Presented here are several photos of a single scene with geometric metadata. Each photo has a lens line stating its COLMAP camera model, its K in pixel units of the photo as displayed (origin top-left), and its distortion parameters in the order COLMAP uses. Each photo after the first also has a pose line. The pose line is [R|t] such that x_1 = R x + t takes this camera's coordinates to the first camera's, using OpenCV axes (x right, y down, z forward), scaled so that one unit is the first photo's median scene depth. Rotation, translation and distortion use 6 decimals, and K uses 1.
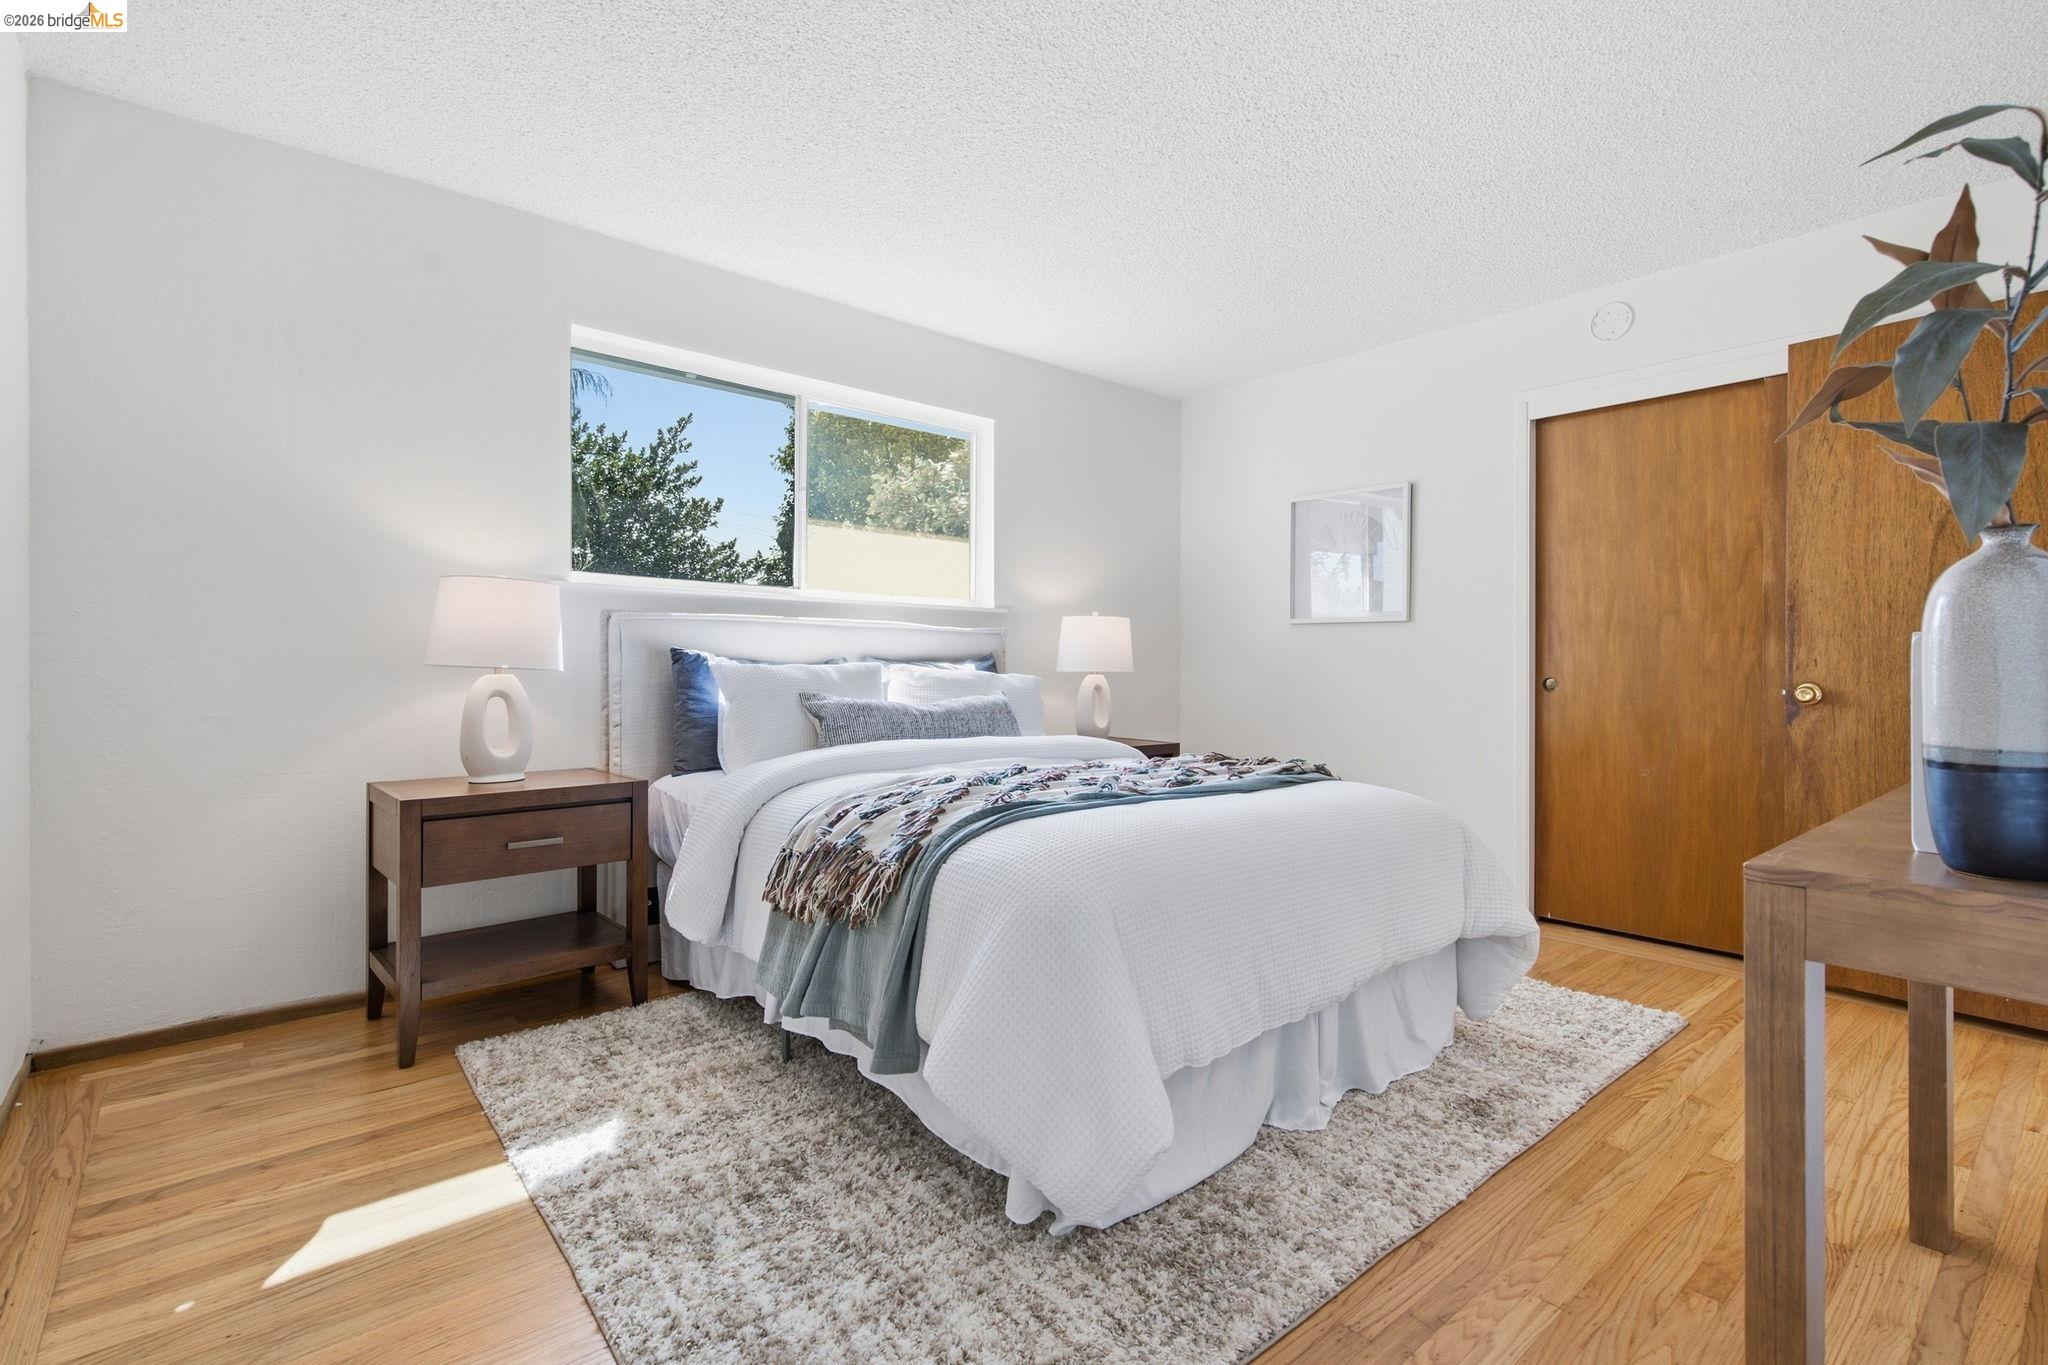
lens RADIAL K [[945.6, 0, 1023.4], [0, 945.6, 668.4], [0, 0, 1]] dist [-0.001083, -0.000084]
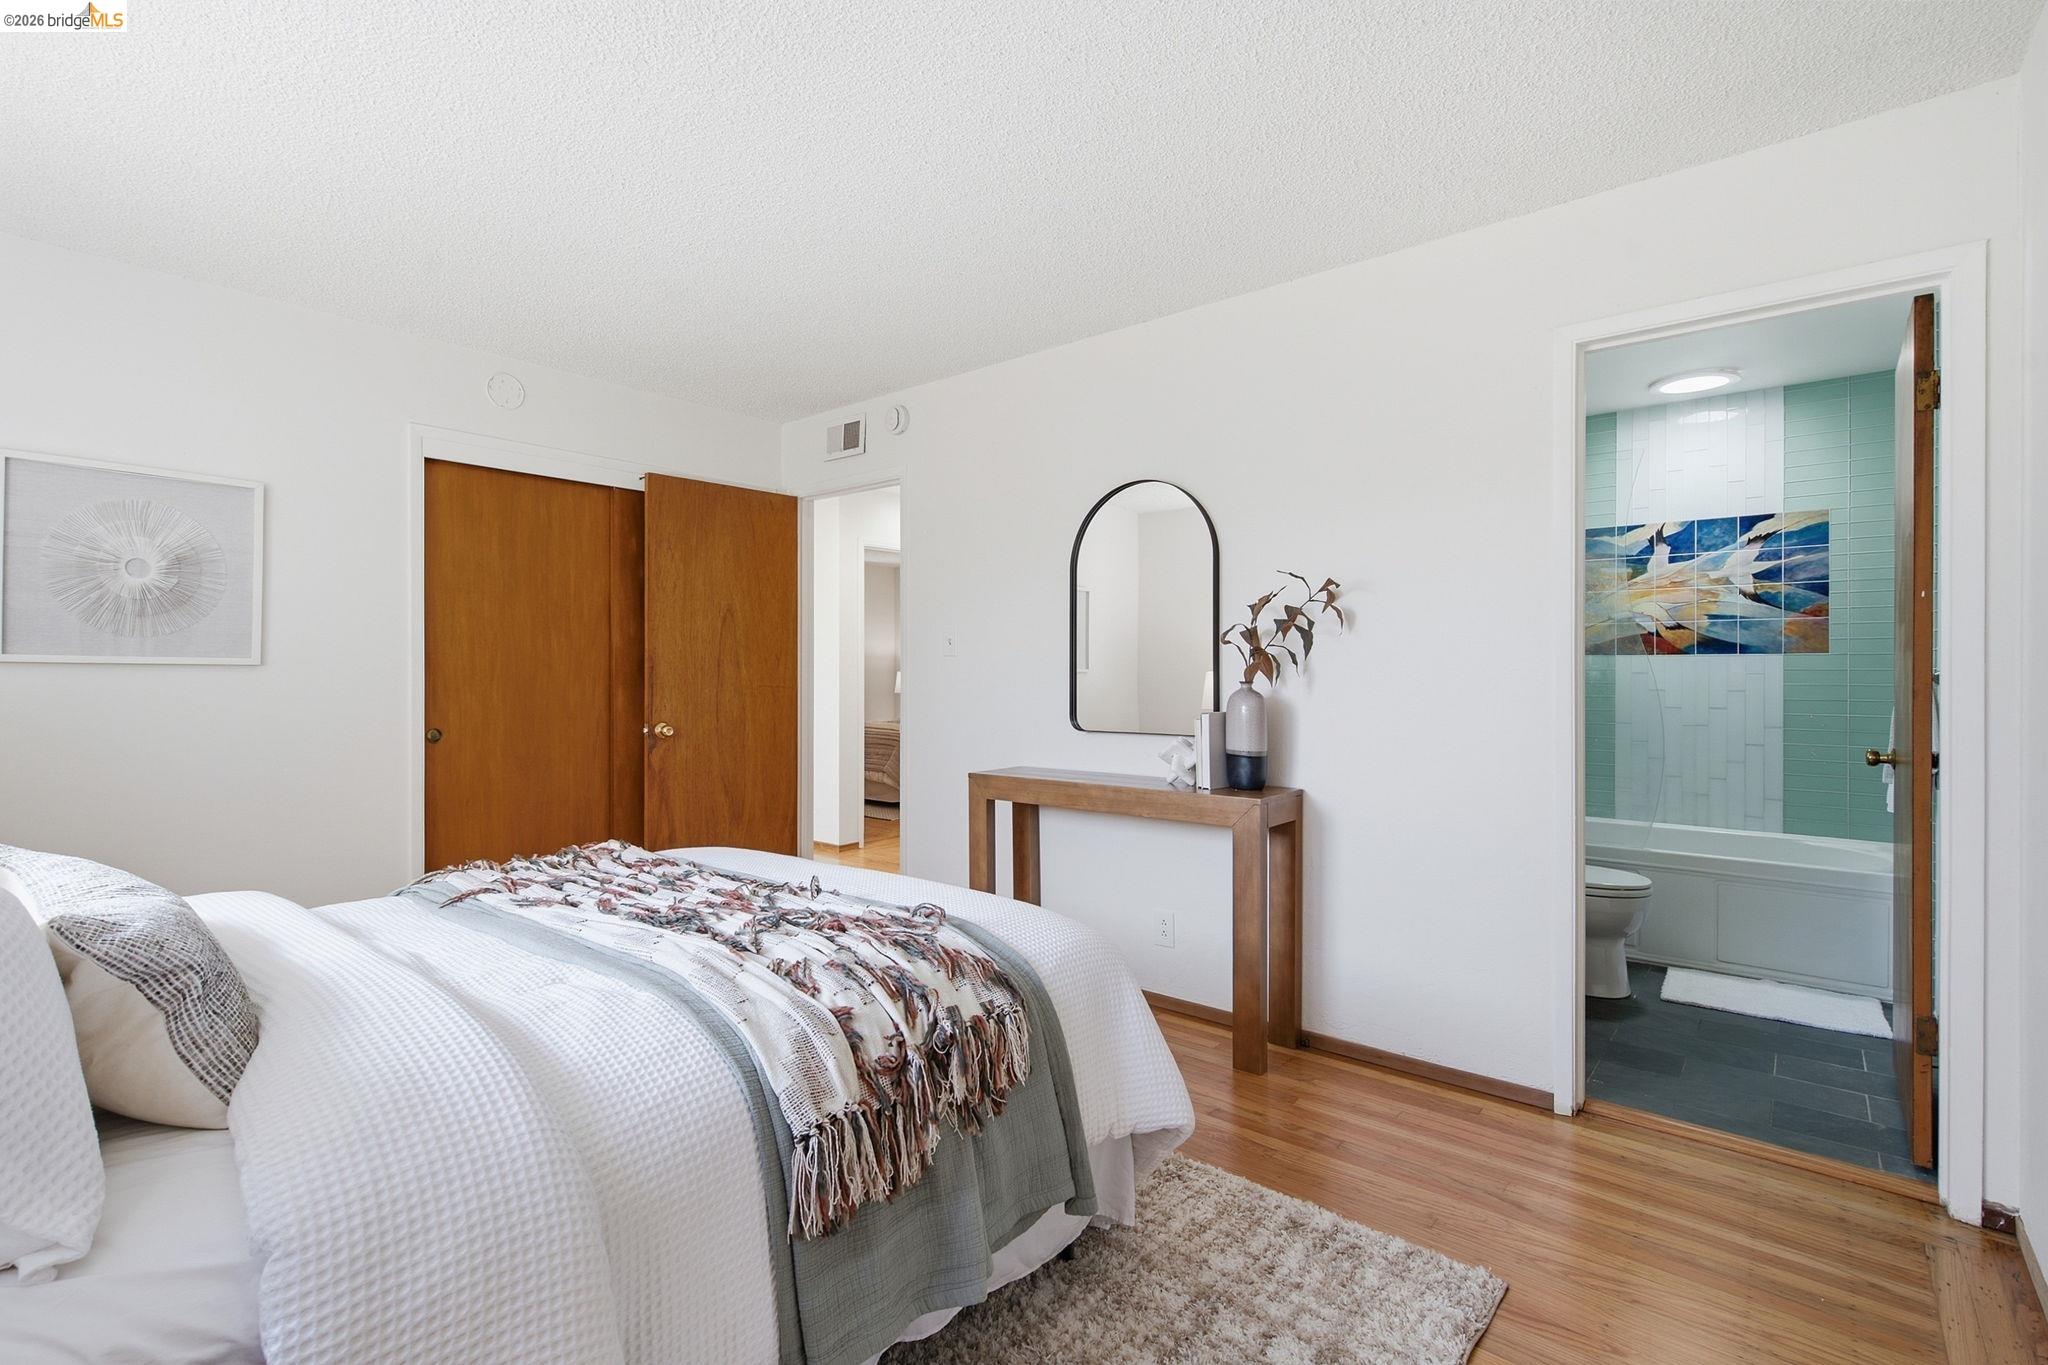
lens RADIAL K [[945.6, 0, 1016.9], [0, 945.6, 679.4], [0, 0, 1]] dist [-0.001083, -0.000084]
pose [[-0.147817, 0.009676, 0.988967, -0.599997], [0.017248, 0.999825, -0.007205, -0.027706], [-0.988864, 0.015993, -0.147958, 0.678977]]
